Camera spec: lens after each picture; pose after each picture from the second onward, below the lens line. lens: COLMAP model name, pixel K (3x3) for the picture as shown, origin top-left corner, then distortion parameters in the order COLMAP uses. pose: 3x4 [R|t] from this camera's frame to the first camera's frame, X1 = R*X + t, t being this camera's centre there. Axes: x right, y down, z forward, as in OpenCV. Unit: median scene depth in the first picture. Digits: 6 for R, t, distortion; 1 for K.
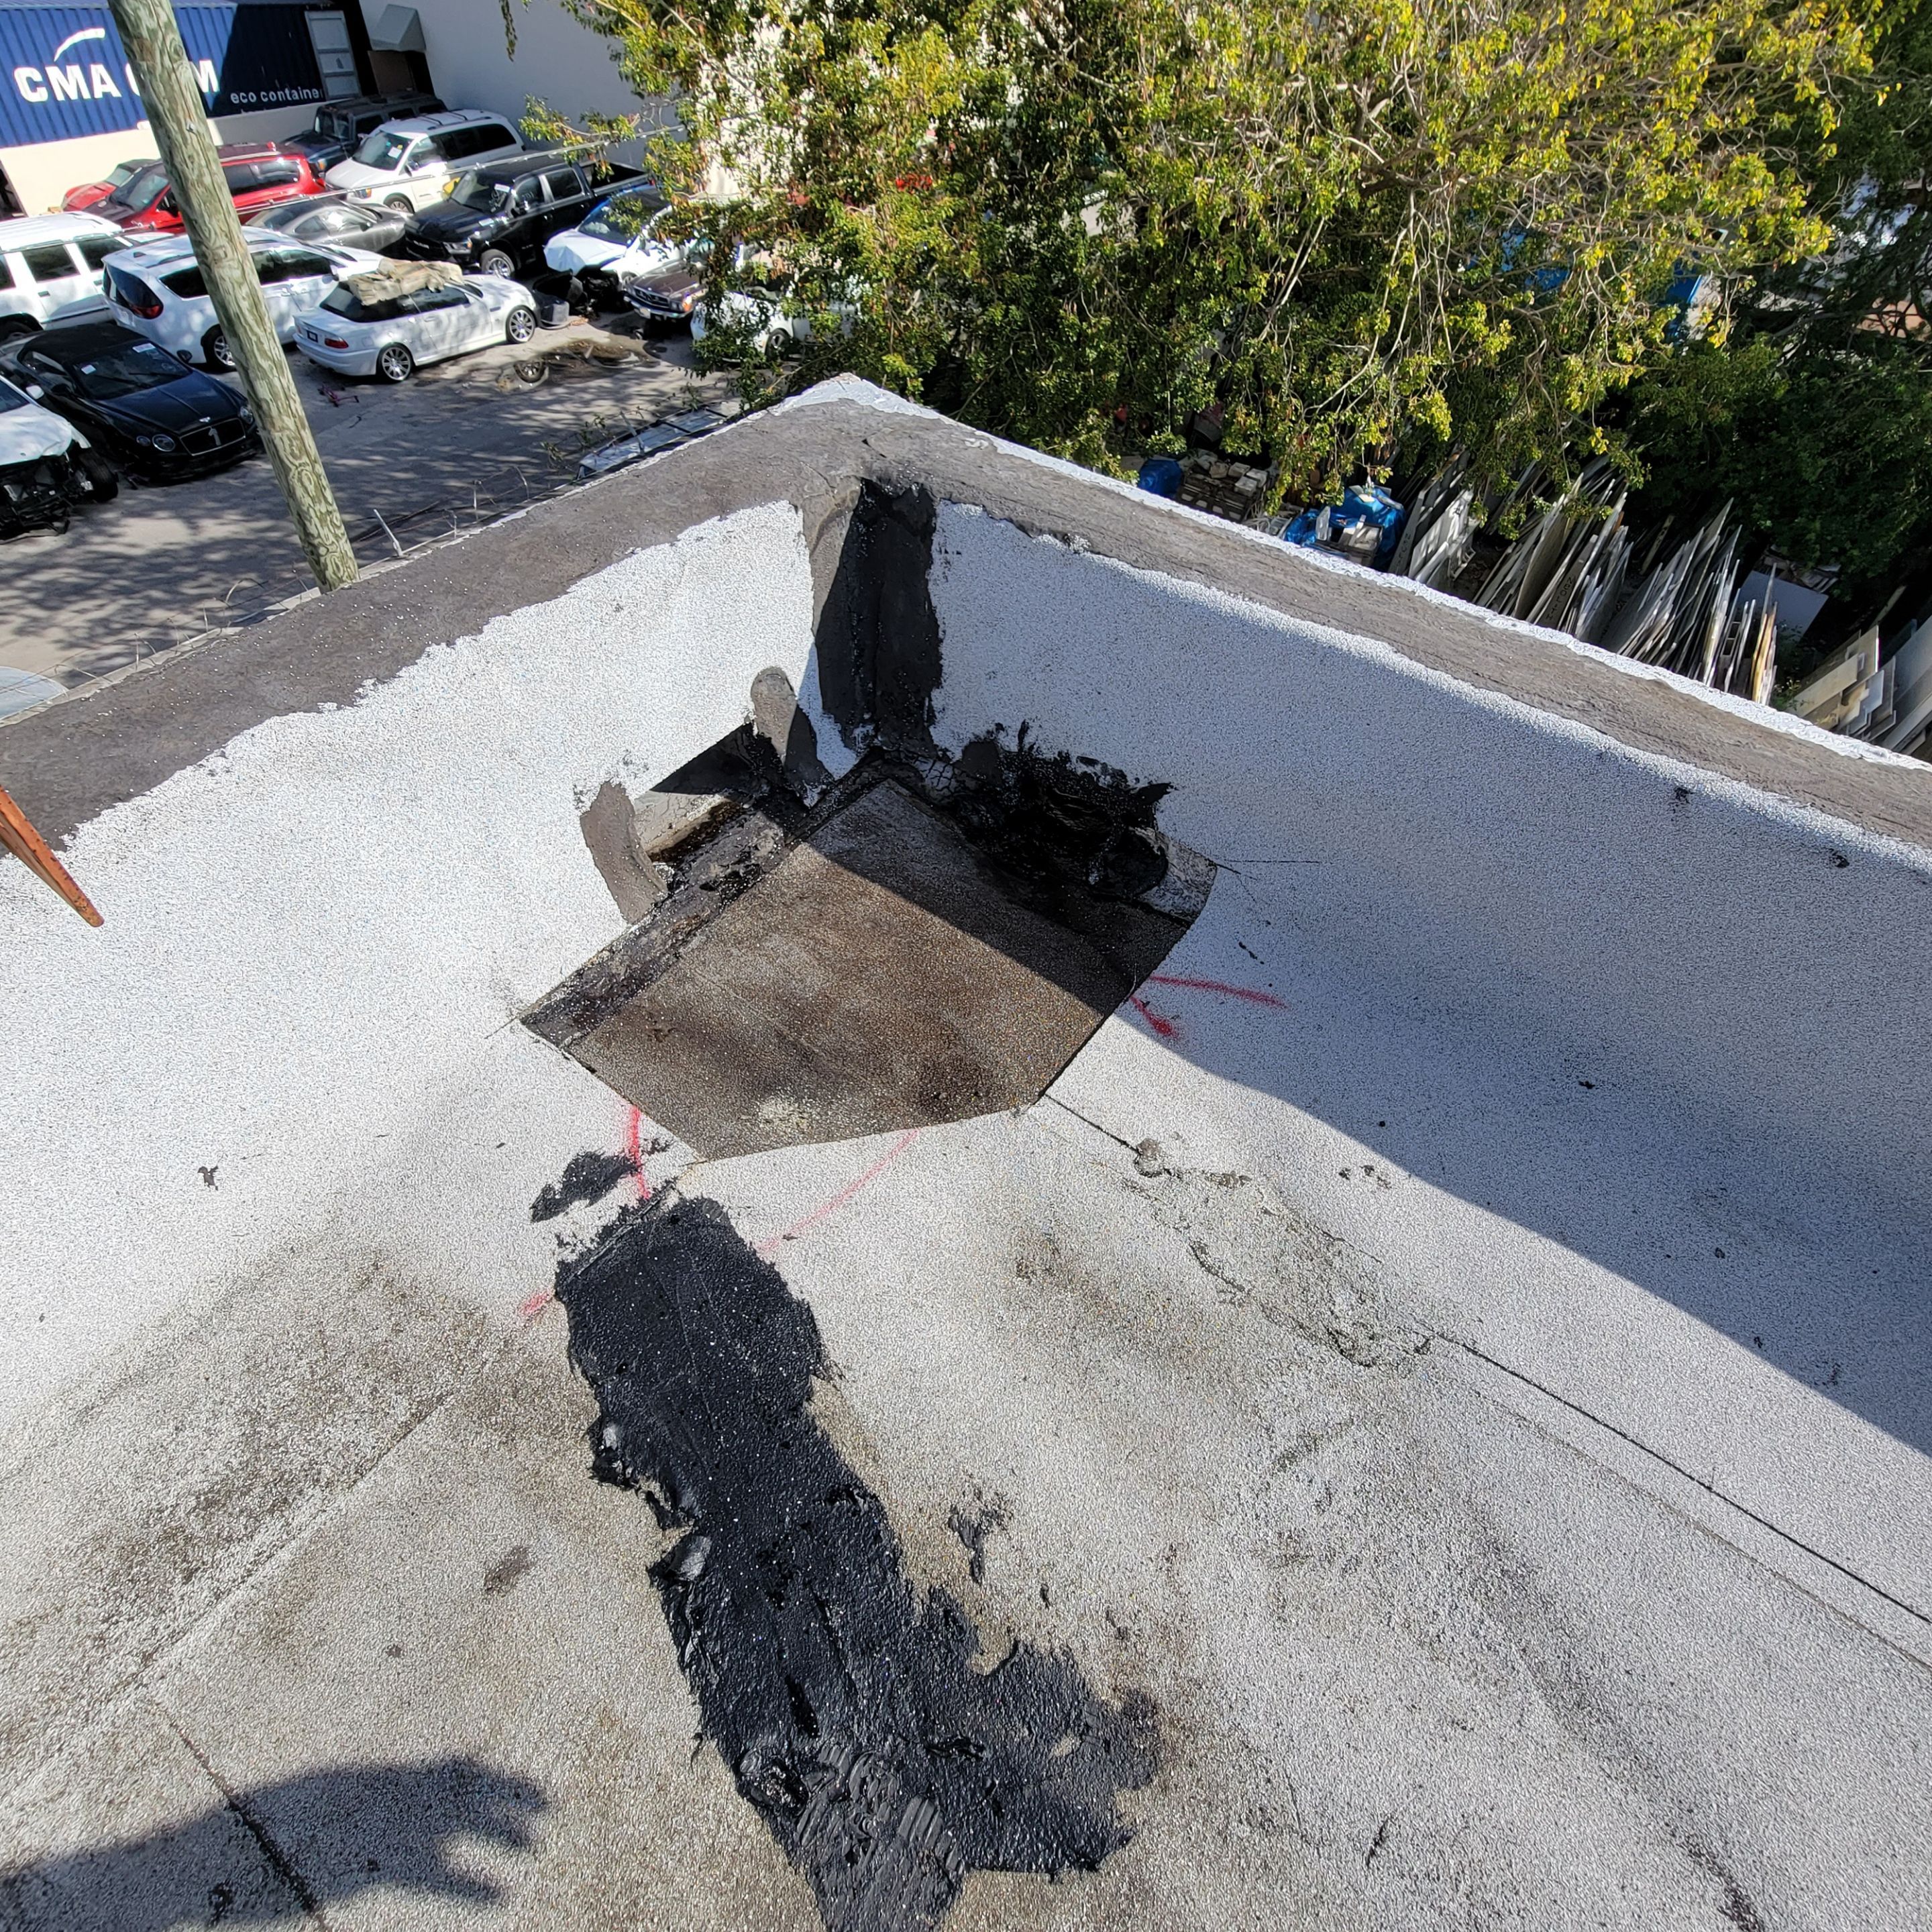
lens RADIAL K [[1103.7, 0, 962.2], [0, 1103.7, 960.3], [0, 0, 1]] dist [-0.007196, 0.002992]
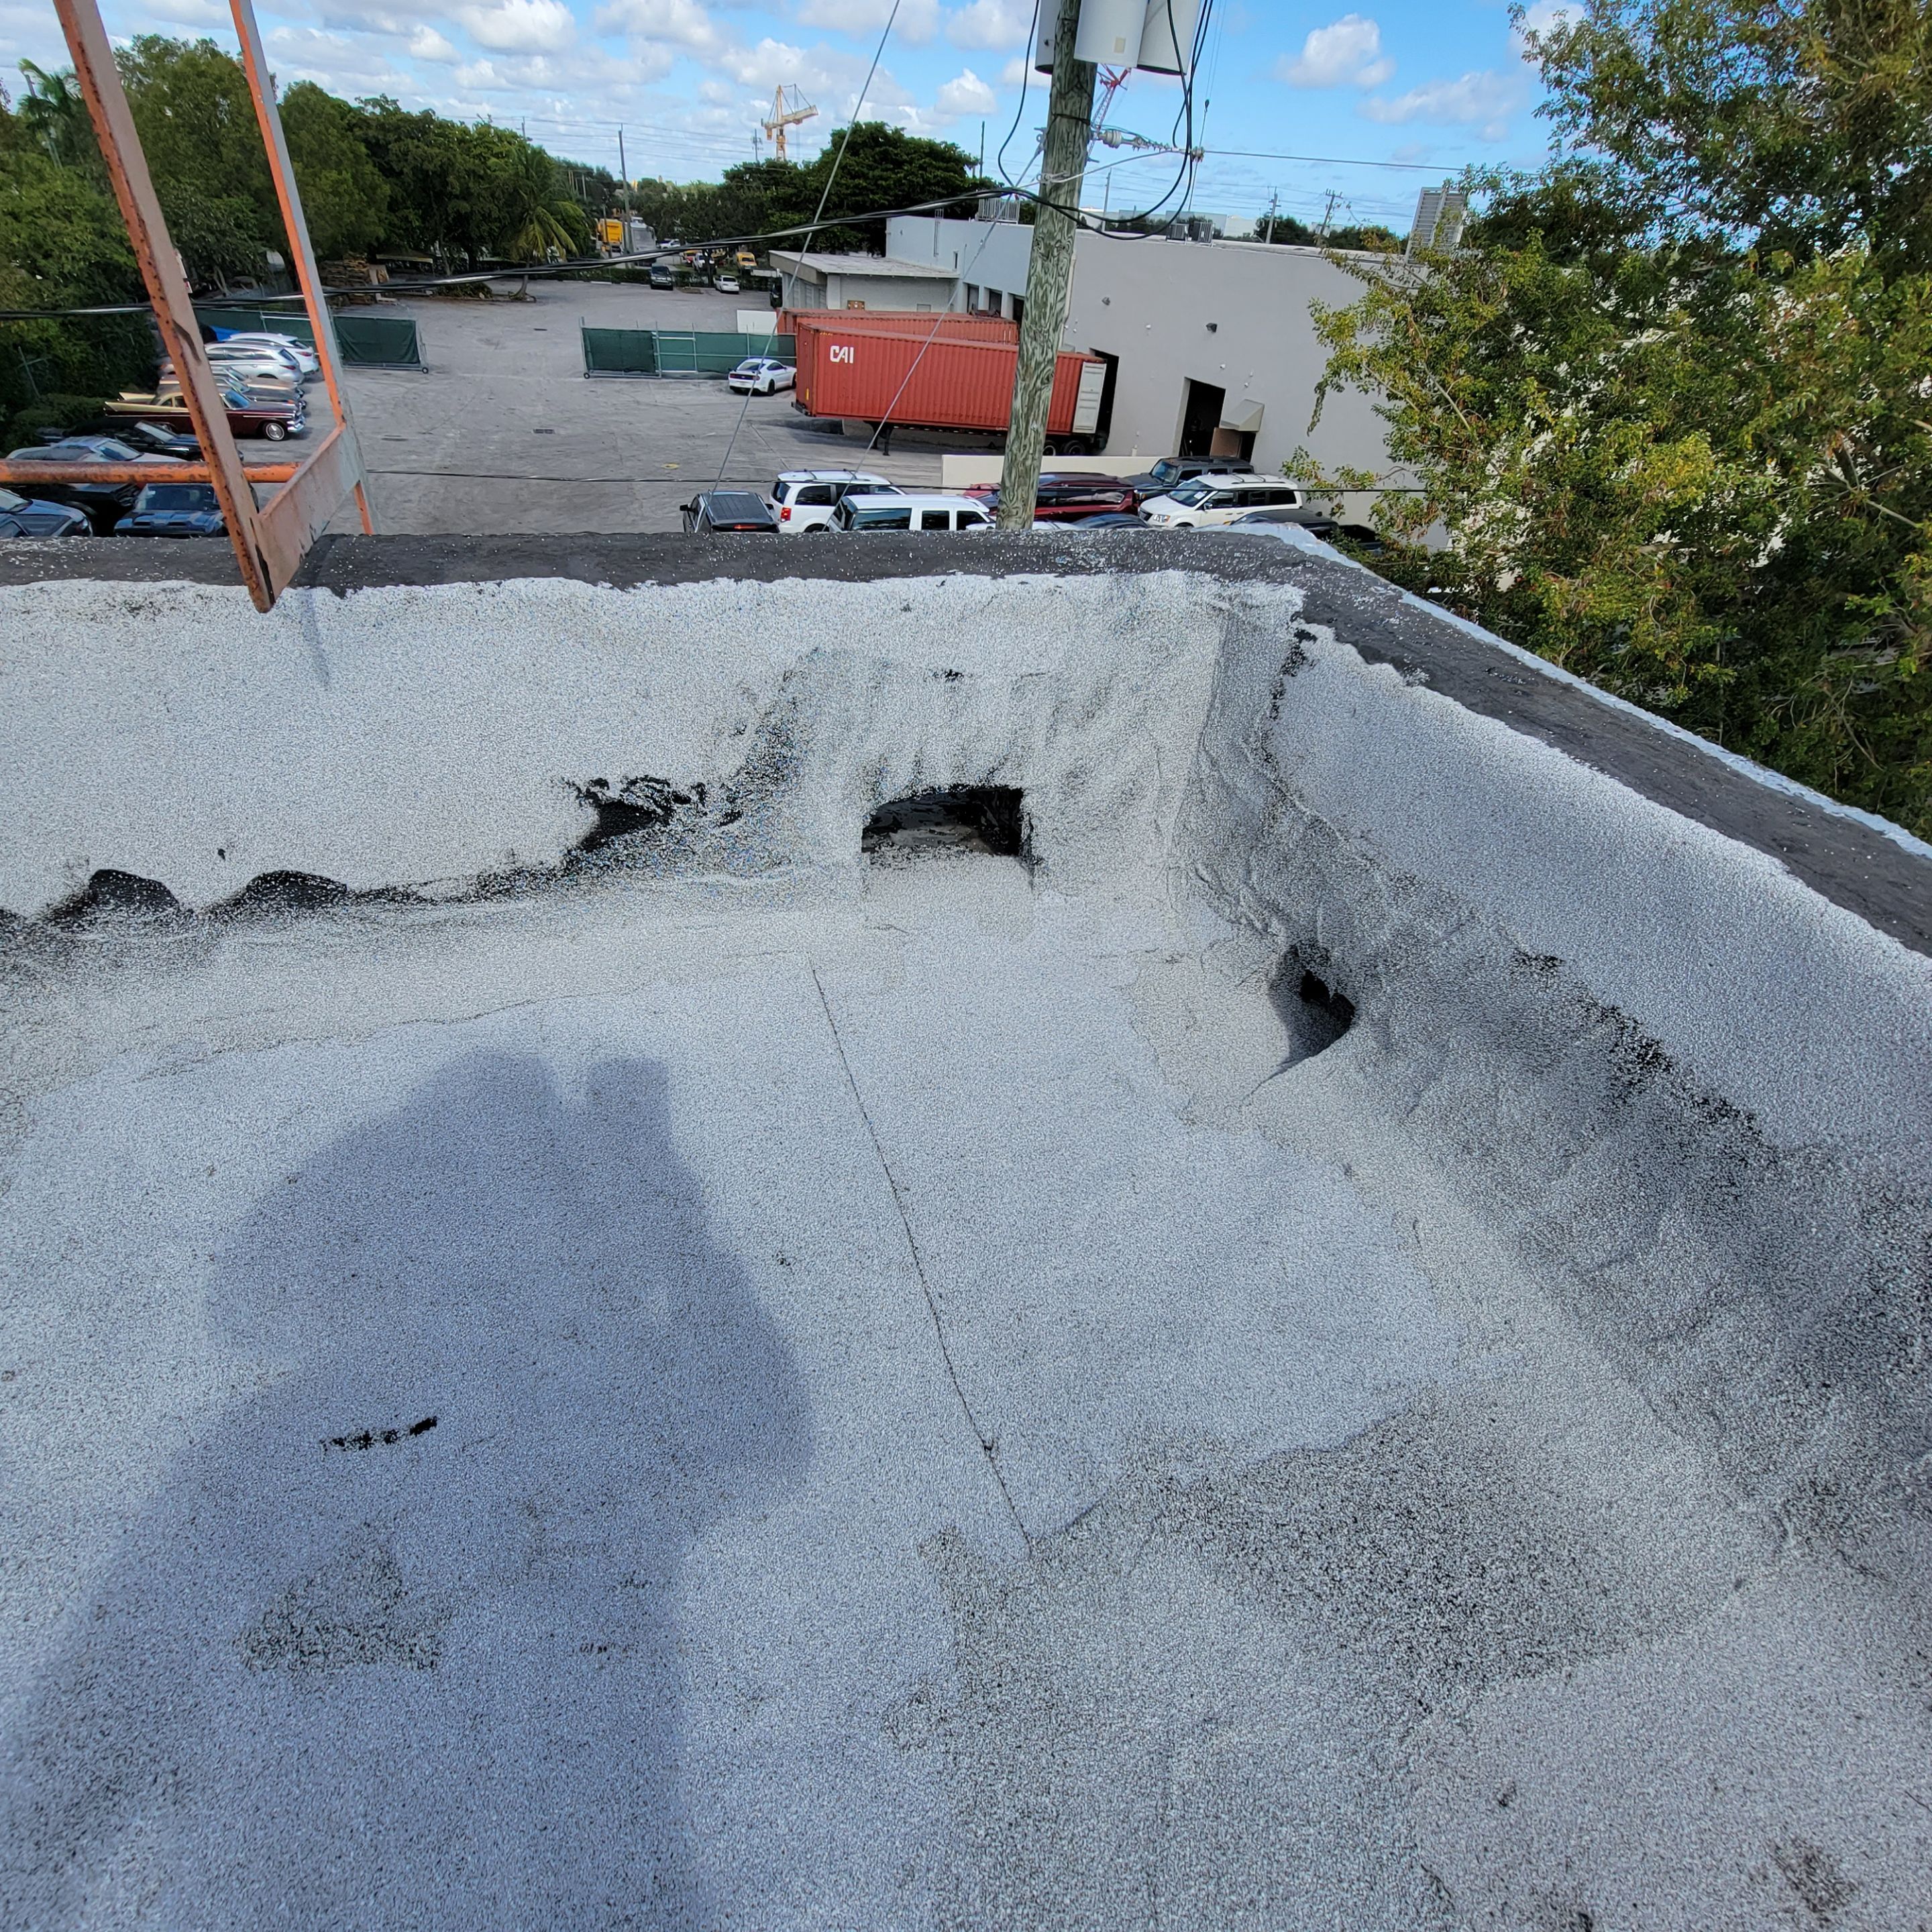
lens RADIAL K [[1052.5, 0, 960.3], [0, 1052.5, 961.6], [0, 0, 1]] dist [-0.006900, 0.001937]
pose [[0.809949, 0.346257, -0.473379, 0.240251], [-0.448677, 0.885615, -0.119894, 0.050468], [0.377718, 0.309503, 0.872661, 0.219750]]
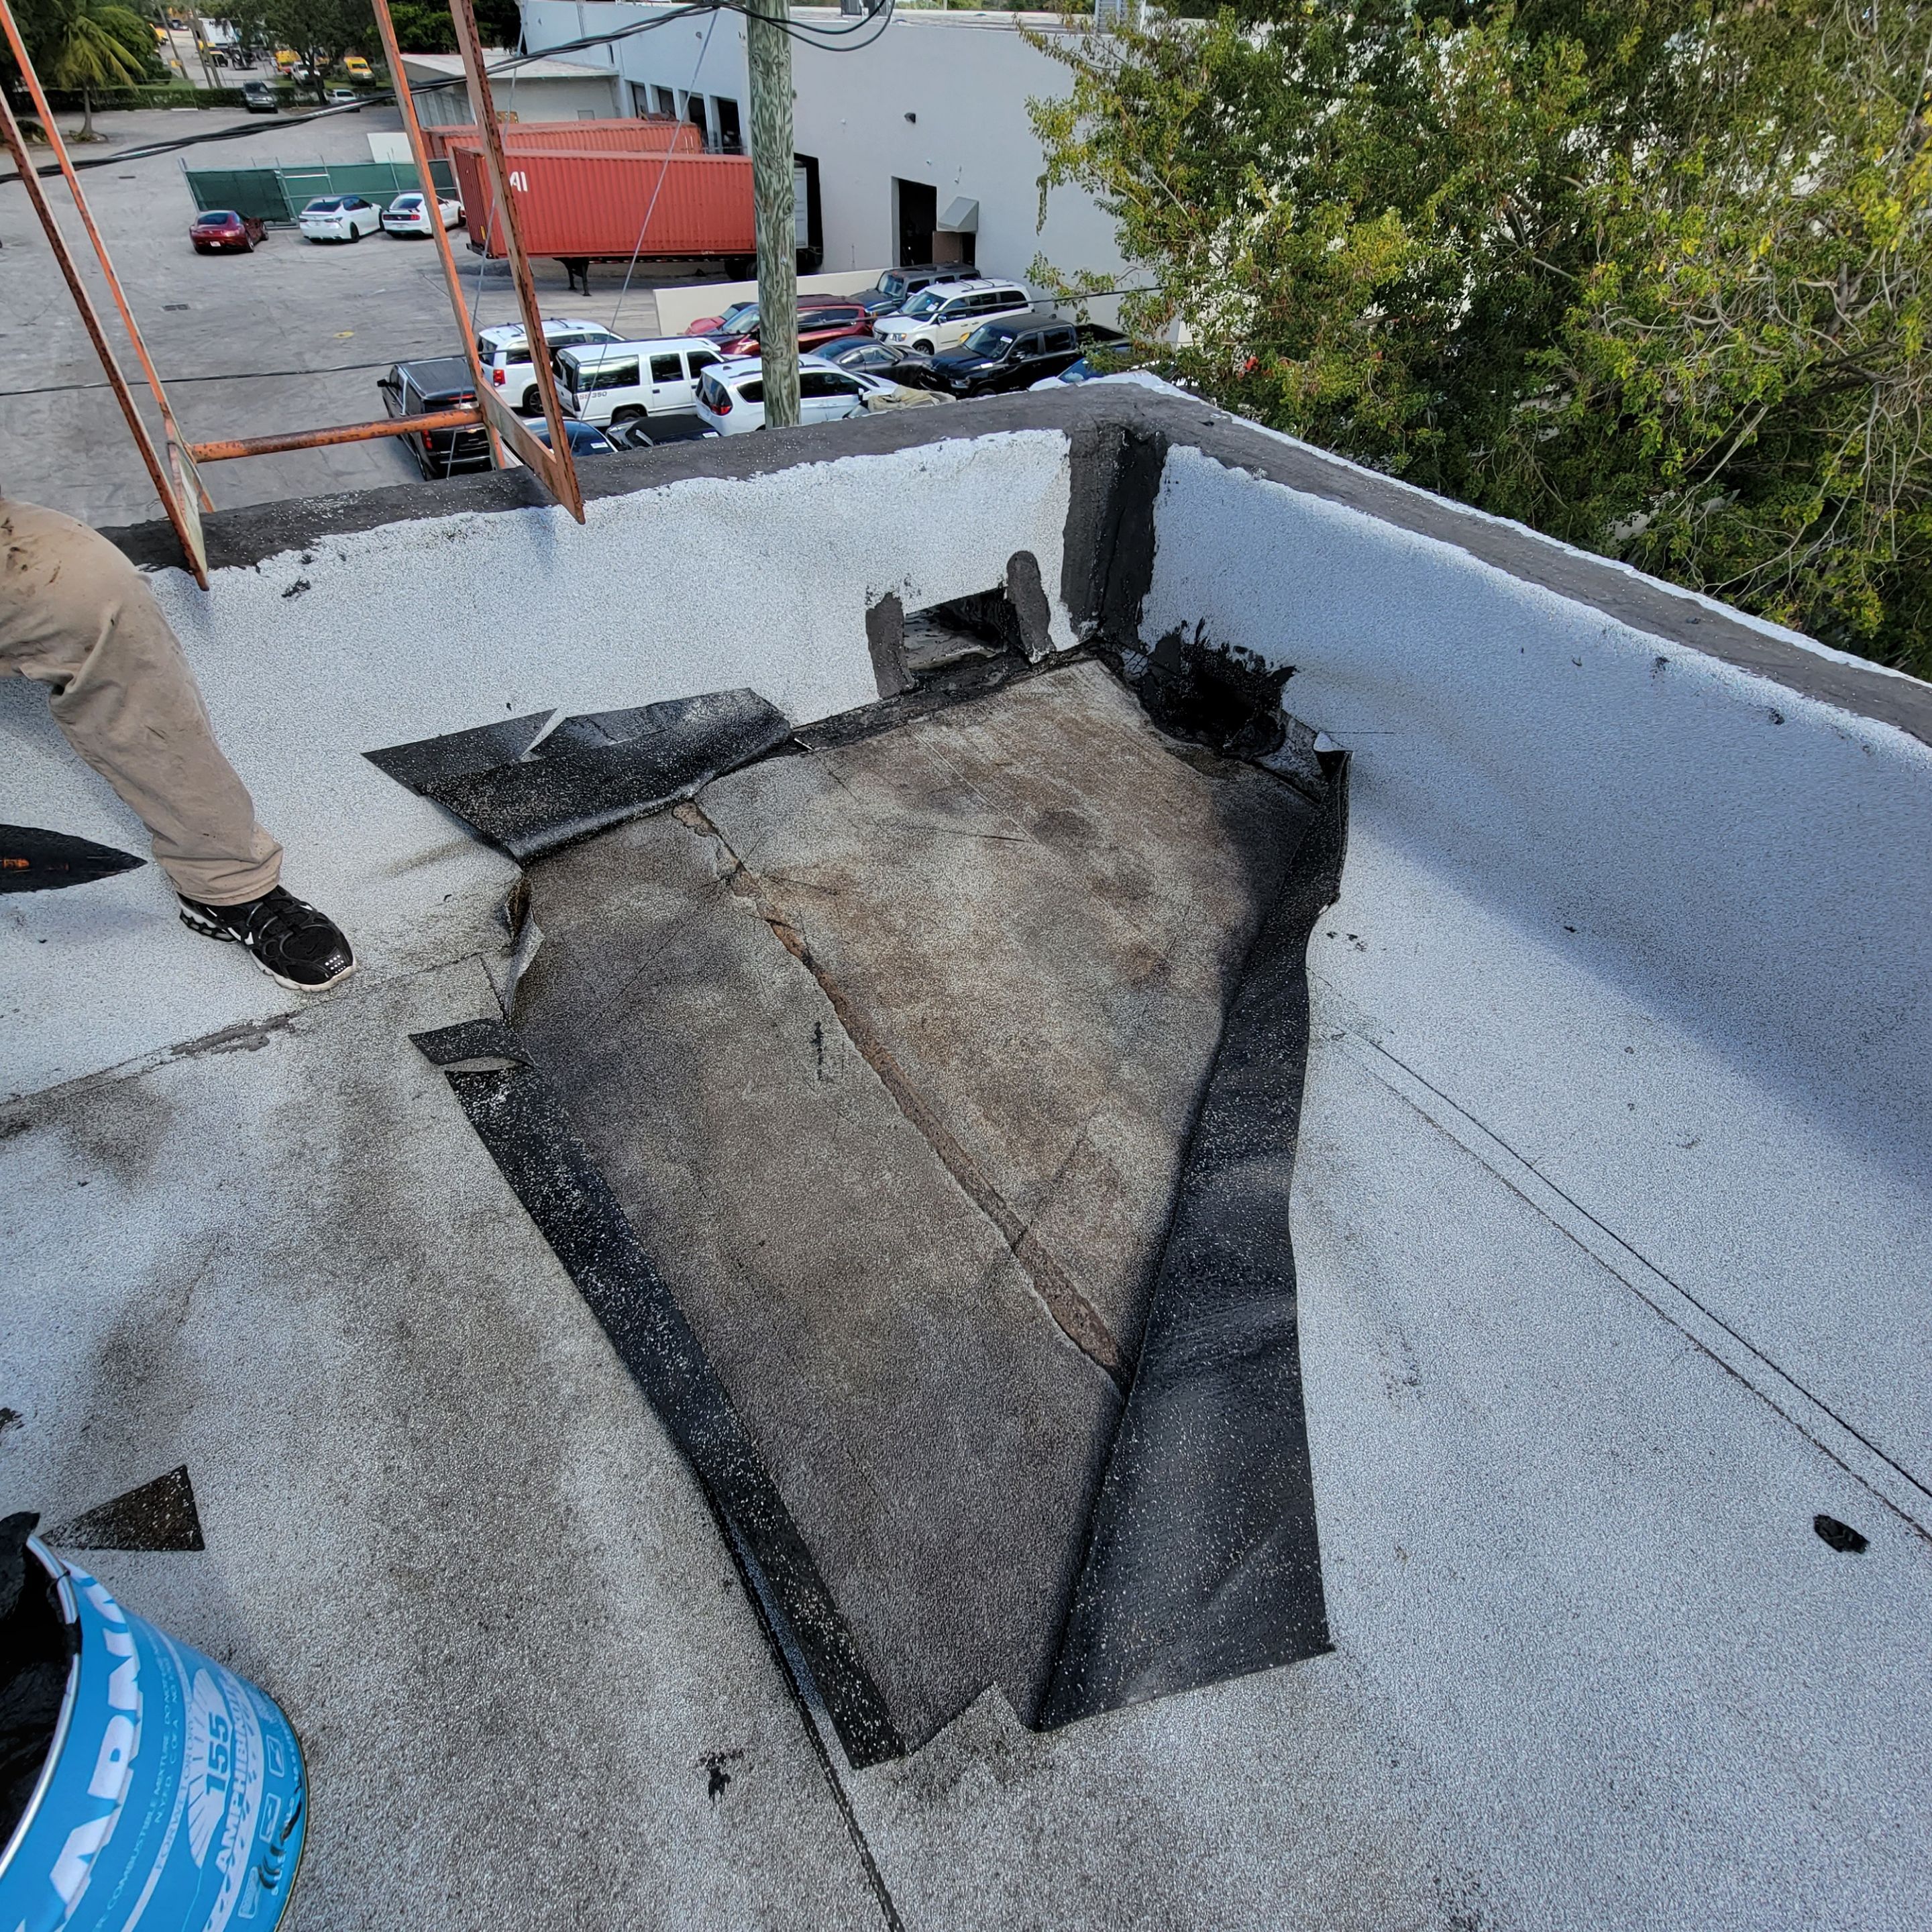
lens RADIAL K [[1052.5, 0, 960.7], [0, 1052.5, 958.1], [0, 0, 1]] dist [-0.006900, 0.001937]
pose [[0.929706, 0.230158, -0.287531, 0.236257], [-0.256690, 0.964769, -0.057722, 0.309537], [0.264116, 0.127471, 0.956030, -0.207444]]
